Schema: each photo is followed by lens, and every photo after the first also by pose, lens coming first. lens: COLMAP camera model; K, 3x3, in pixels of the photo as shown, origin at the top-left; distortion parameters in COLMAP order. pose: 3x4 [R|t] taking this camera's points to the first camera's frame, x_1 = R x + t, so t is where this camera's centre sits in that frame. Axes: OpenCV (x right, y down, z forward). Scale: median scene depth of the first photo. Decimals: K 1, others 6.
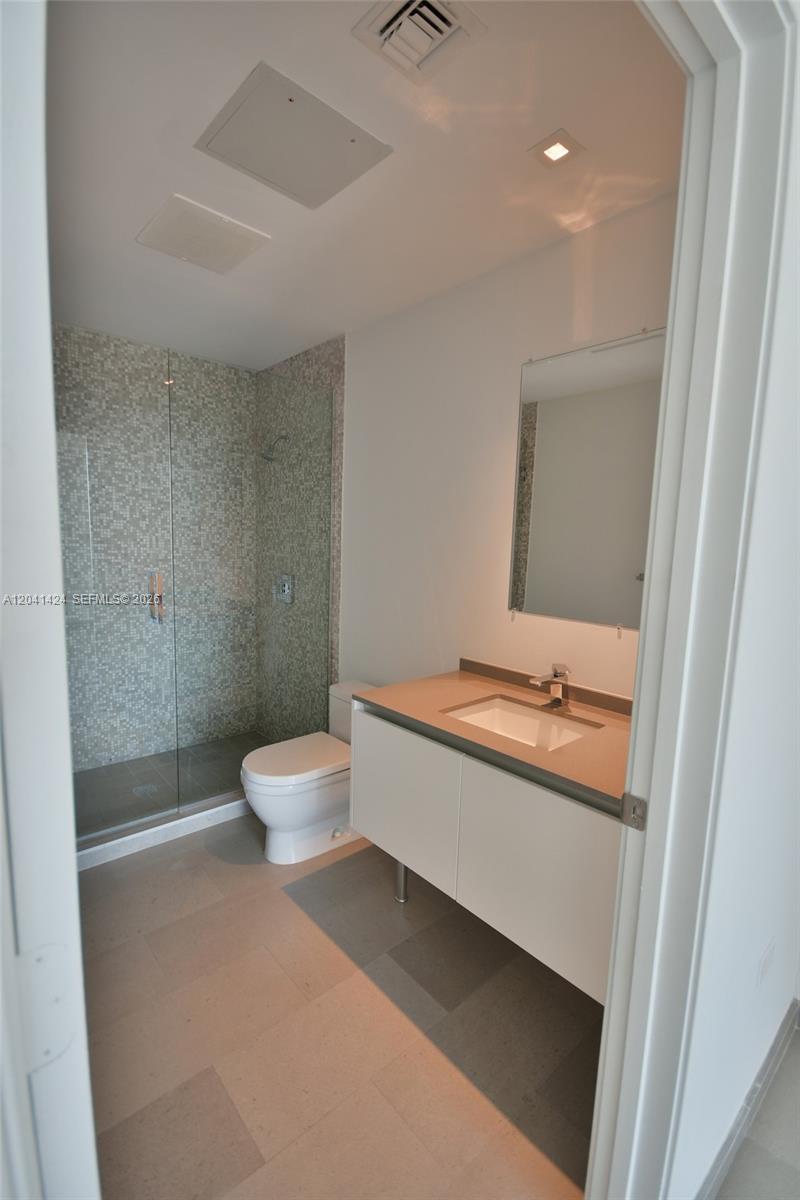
lens RADIAL K [[526.2, 0, 402.2], [0, 526.2, 606.5], [0, 0, 1]] dist [0.005381, -0.006871]
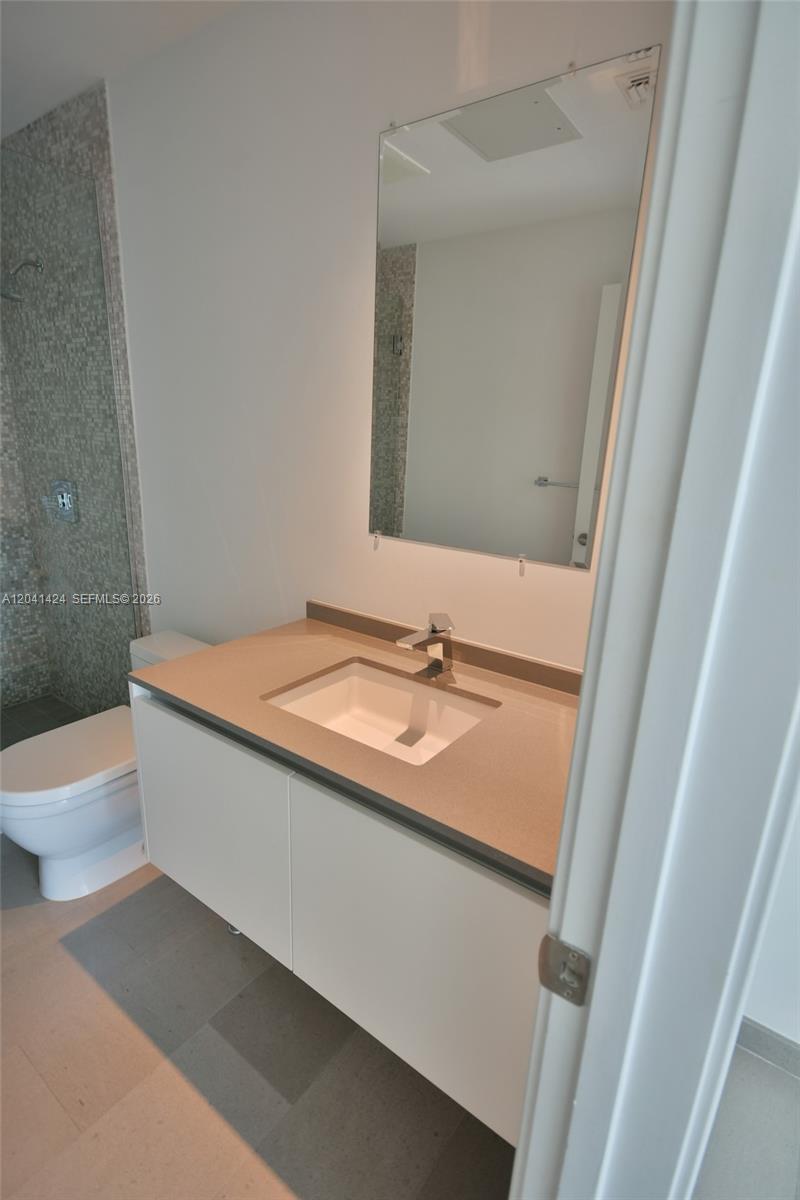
lens RADIAL K [[571.4, 0, 398.9], [0, 571.4, 600.9], [0, 0, 1]] dist [0.005044, 0.000320]
pose [[0.979109, -0.046752, 0.197891, 0.063208], [0.015691, 0.987679, 0.155704, -0.016746], [-0.202732, -0.149346, 0.967779, 0.182808]]
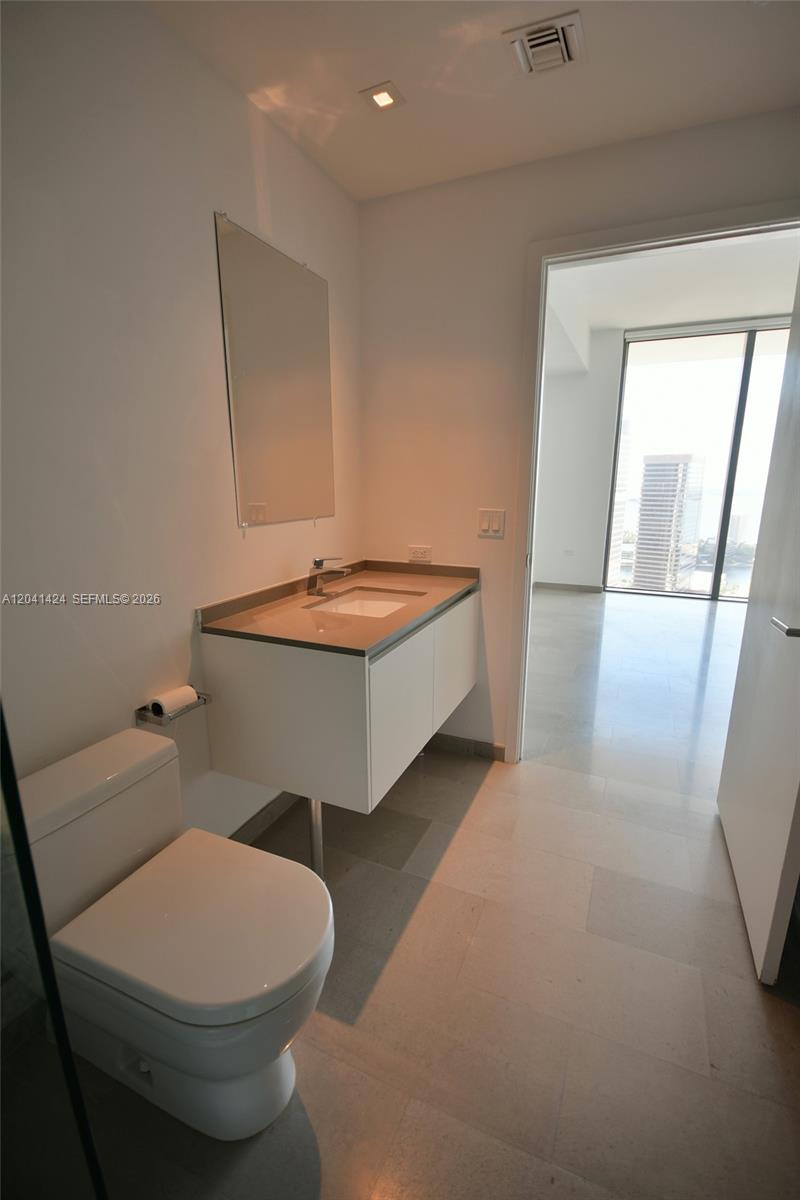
lens RADIAL K [[526.2, 0, 416.9], [0, 526.2, 607.4], [0, 0, 1]] dist [0.005381, -0.006871]
pose [[-0.422993, -0.245943, 0.872118, -0.516551], [0.106993, 0.942172, 0.317592, -0.081614], [-0.899794, 0.227650, -0.372218, 0.805134]]
